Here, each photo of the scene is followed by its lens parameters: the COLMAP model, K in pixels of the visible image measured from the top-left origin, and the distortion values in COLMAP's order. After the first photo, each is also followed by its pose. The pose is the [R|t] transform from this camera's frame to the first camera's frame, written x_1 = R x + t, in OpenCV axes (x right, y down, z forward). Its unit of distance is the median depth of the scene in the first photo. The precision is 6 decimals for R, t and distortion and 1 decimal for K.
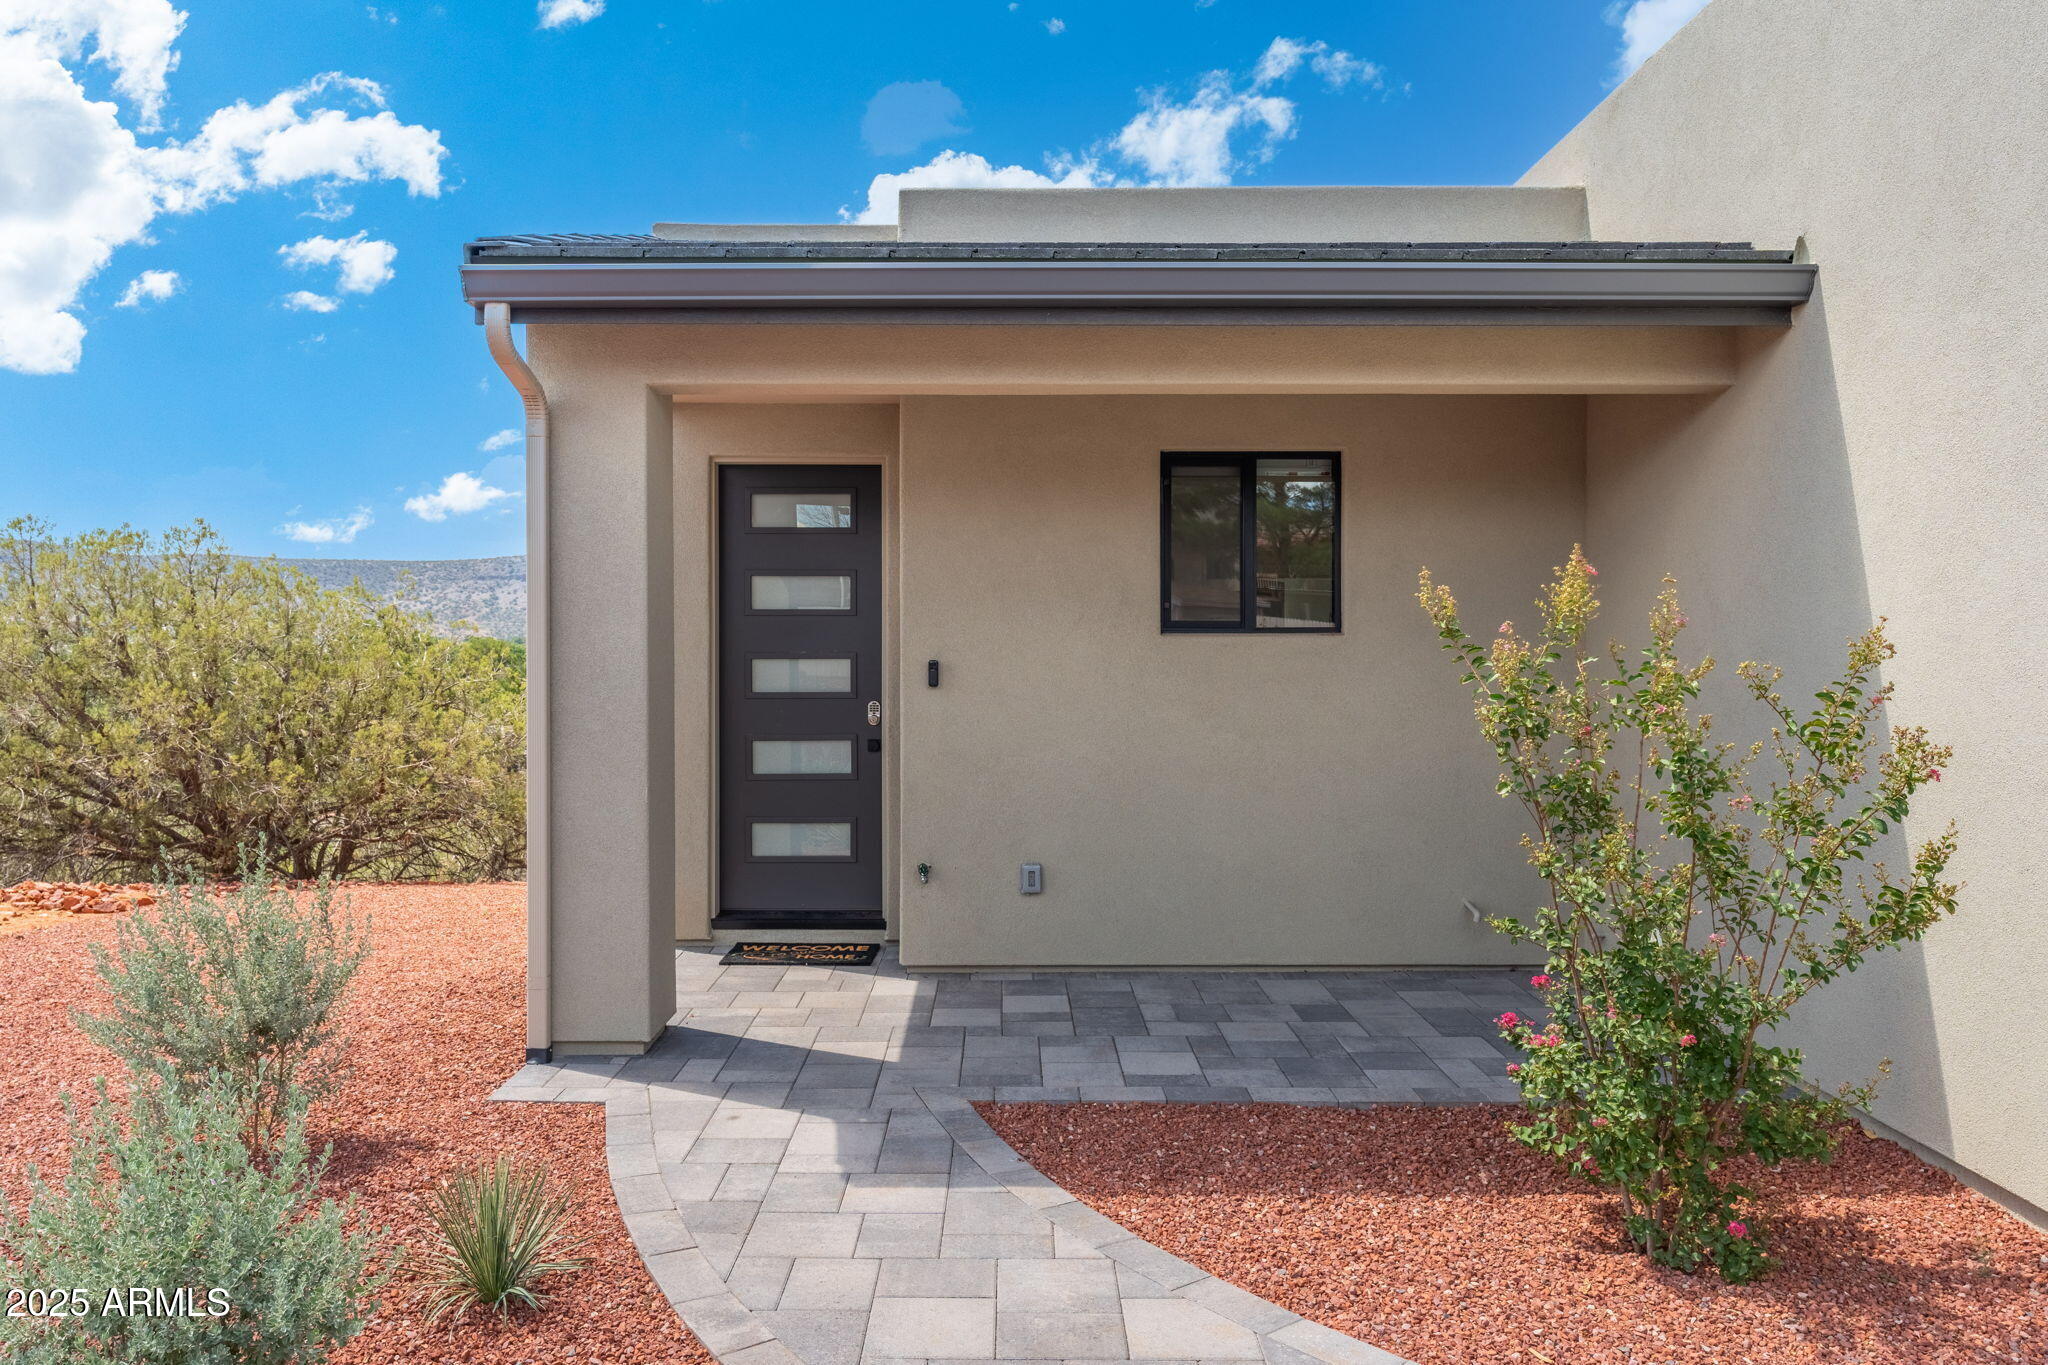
lens RADIAL K [[1433.1, 0, 1024.0], [0, 1433.1, 682.5], [0, 0, 1]] dist [-0.002682, -0.000214]
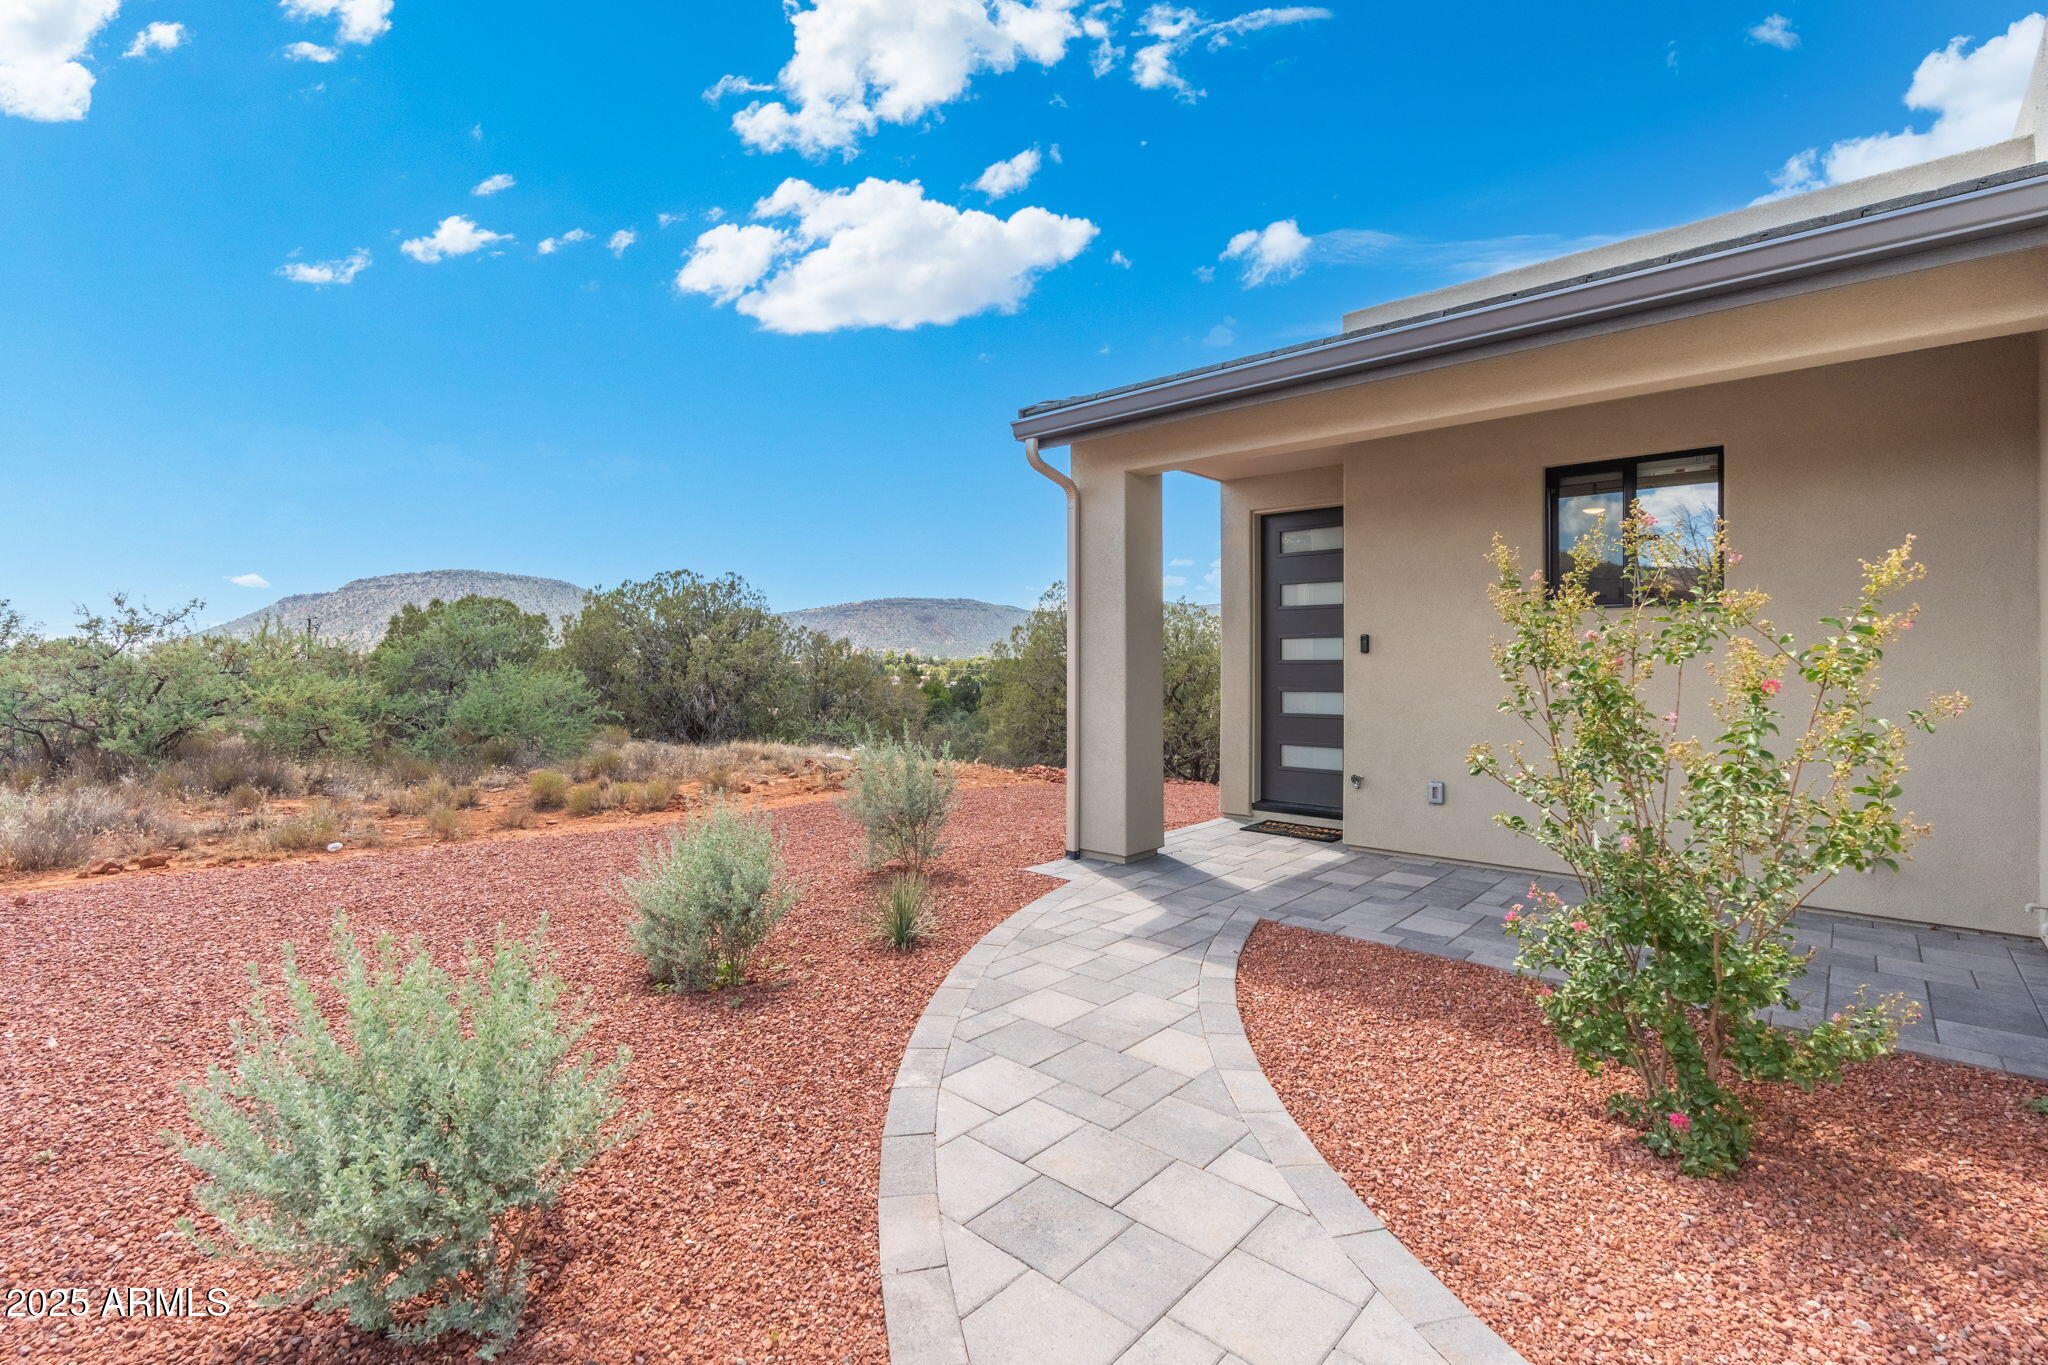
lens RADIAL K [[920.5, 0, 1018.0], [0, 920.5, 675.1], [0, 0, 1]] dist [-0.000824, -0.000207]
pose [[0.743092, 0.010606, -0.669105, 0.302404], [-0.011606, 0.999928, 0.002960, 0.026727], [0.669088, 0.005566, 0.743162, 0.080127]]
